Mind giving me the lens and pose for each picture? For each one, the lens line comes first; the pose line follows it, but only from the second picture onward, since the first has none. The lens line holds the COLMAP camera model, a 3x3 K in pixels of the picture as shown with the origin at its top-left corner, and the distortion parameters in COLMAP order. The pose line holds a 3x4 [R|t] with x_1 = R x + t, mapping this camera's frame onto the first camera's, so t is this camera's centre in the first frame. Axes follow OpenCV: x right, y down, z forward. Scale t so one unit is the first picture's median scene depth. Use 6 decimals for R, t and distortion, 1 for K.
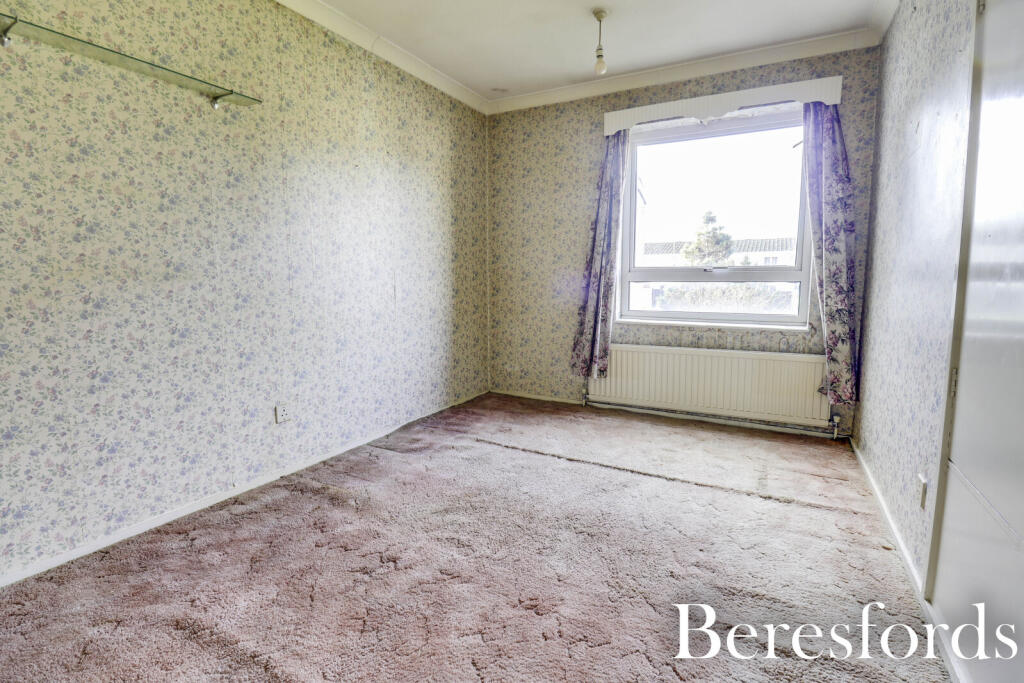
lens RADIAL K [[478.9, 0, 519.4], [0, 478.9, 329.9], [0, 0, 1]] dist [0.002494, -0.015150]
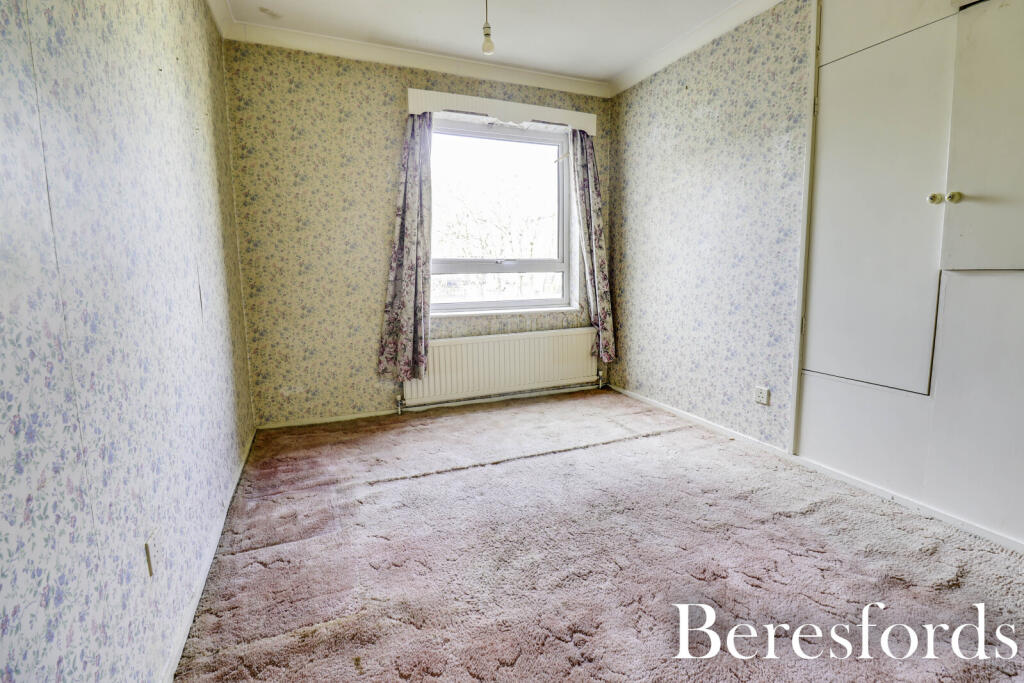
lens RADIAL K [[478.9, 0, 519.4], [0, 478.9, 329.9], [0, 0, 1]] dist [0.002494, -0.015150]
pose [[0.617960, -0.105914, 0.779042, -0.481598], [0.095543, 0.993657, 0.059304, -0.034043], [-0.780382, 0.037784, 0.624160, 0.310646]]
